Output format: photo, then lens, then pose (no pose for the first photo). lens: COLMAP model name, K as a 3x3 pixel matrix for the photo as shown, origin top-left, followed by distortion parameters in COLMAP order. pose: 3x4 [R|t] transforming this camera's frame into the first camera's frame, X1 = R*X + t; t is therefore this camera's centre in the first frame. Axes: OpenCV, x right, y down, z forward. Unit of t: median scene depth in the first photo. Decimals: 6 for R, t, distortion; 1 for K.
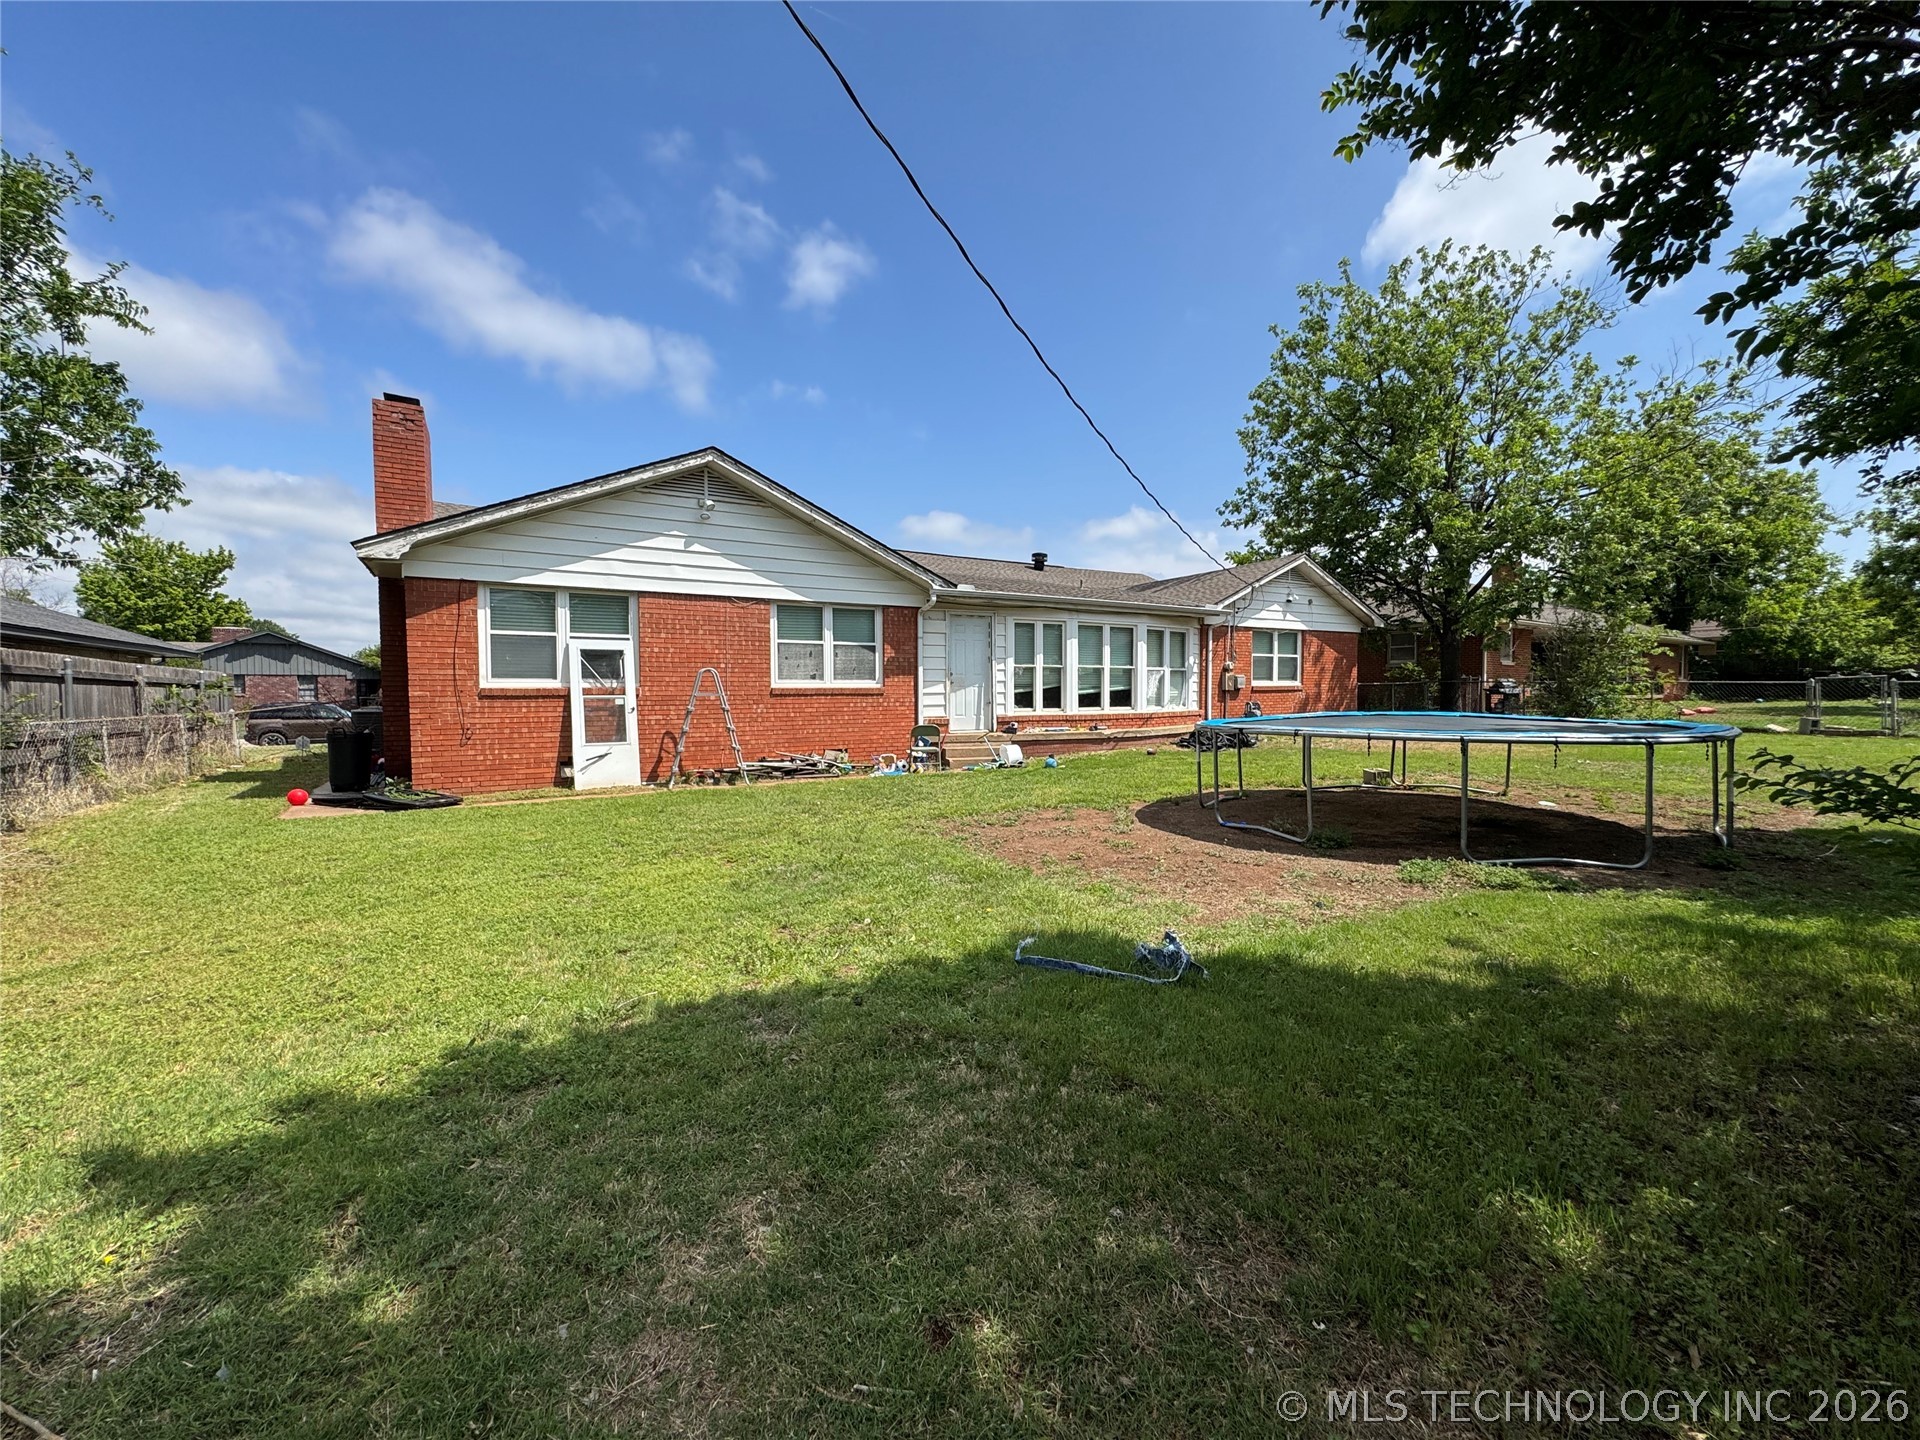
lens RADIAL K [[765.0, 0, 956.1], [0, 765.0, 702.4], [0, 0, 1]] dist [-0.005809, 0.001108]
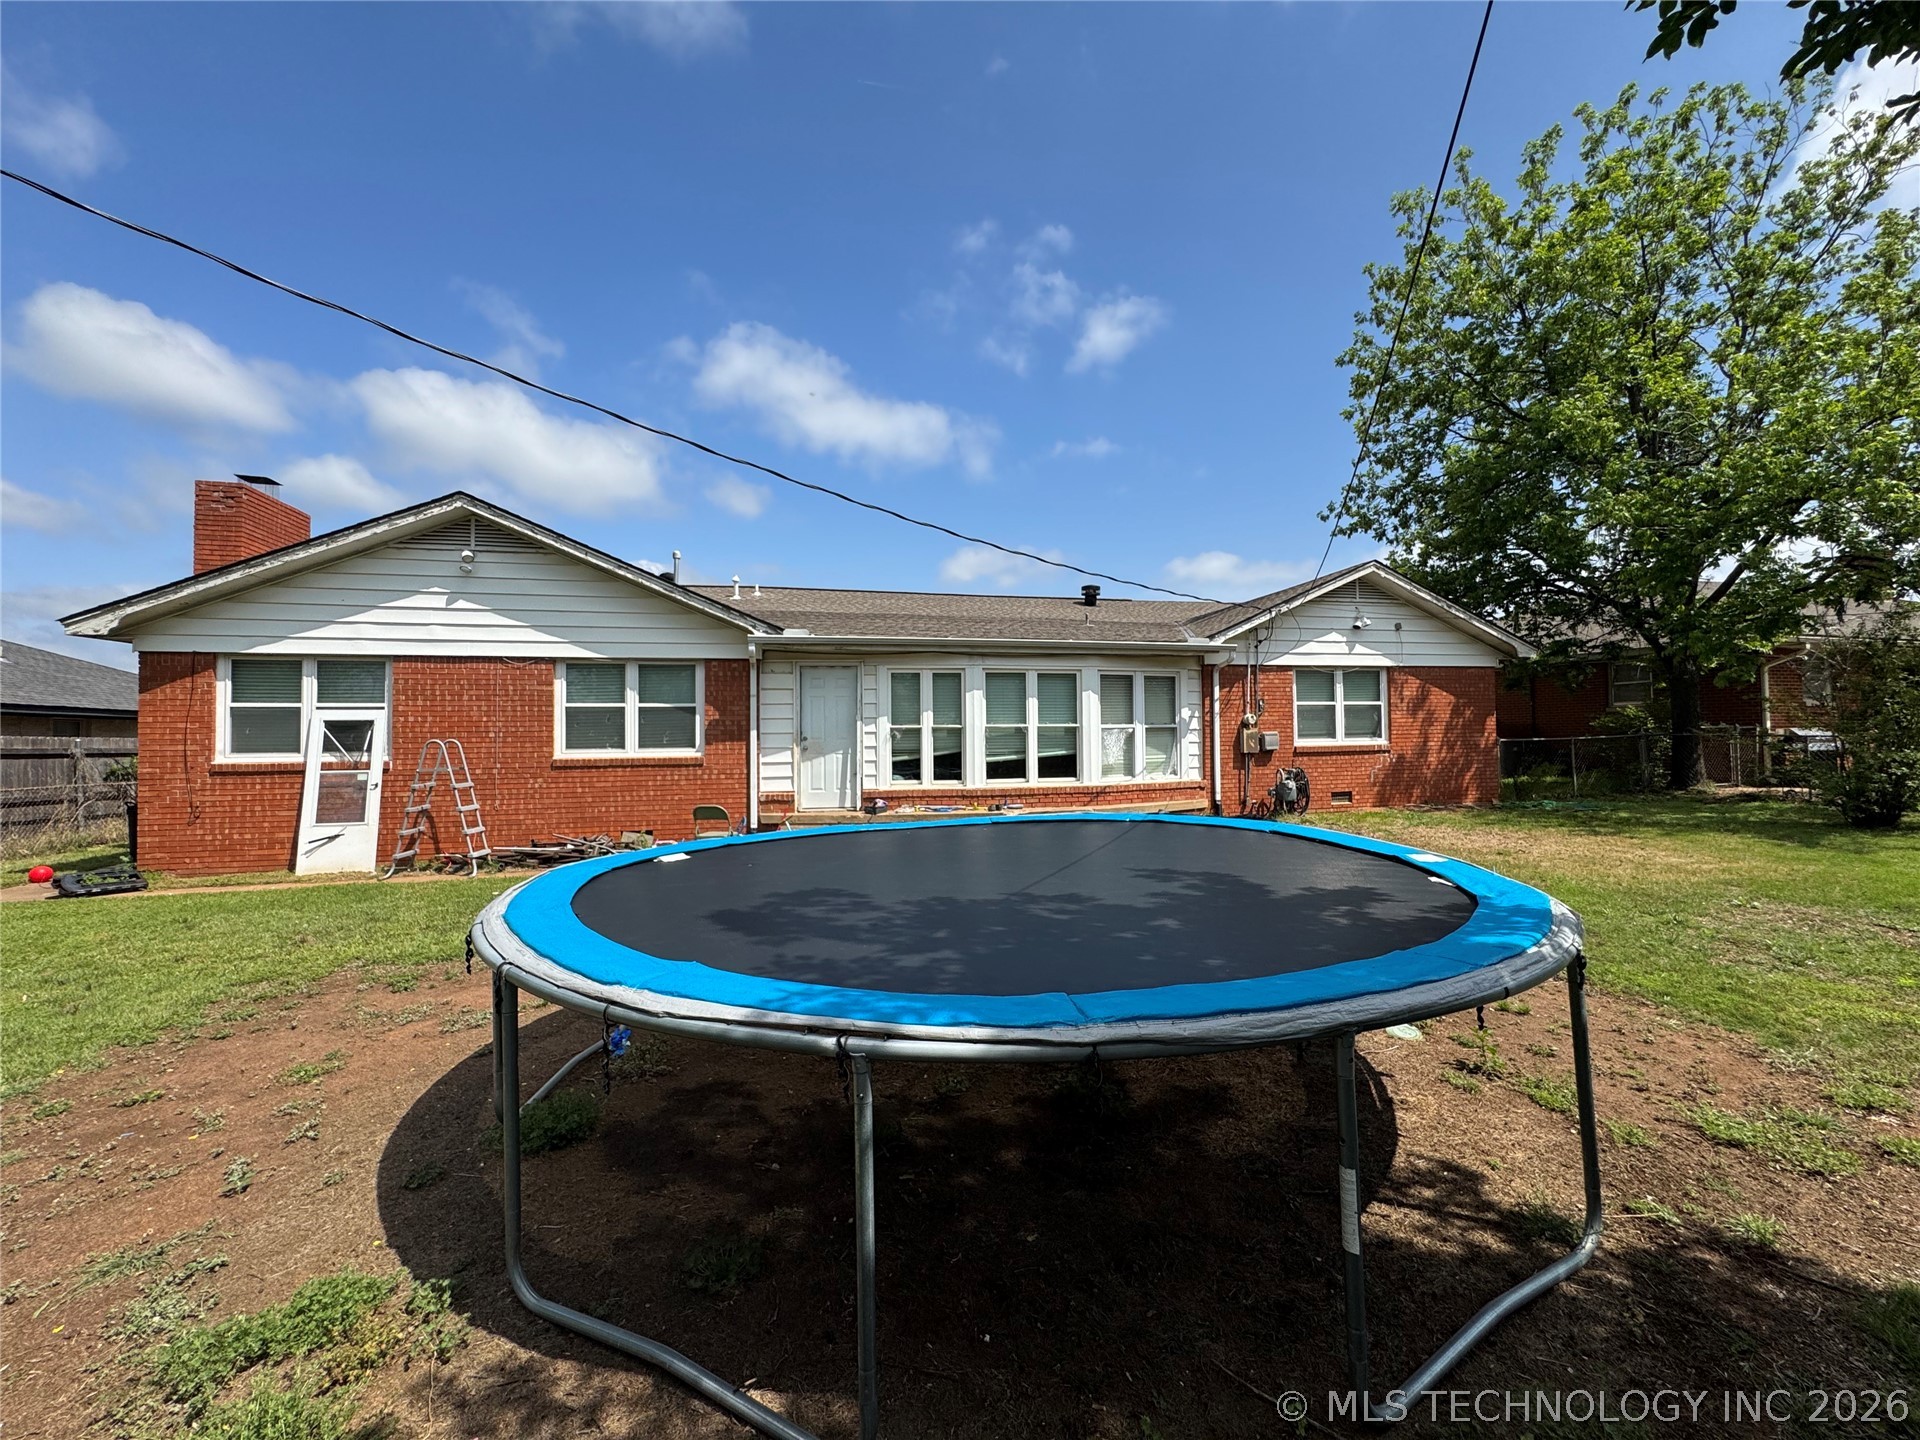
lens RADIAL K [[767.1, 0, 951.8], [0, 767.1, 714.7], [0, 0, 1]] dist [-0.002566, -0.001157]
pose [[0.950686, -0.015774, -0.309753, 0.387926], [0.002102, 0.999011, -0.044420, -0.025224], [0.310147, 0.041578, 0.949779, 0.262470]]
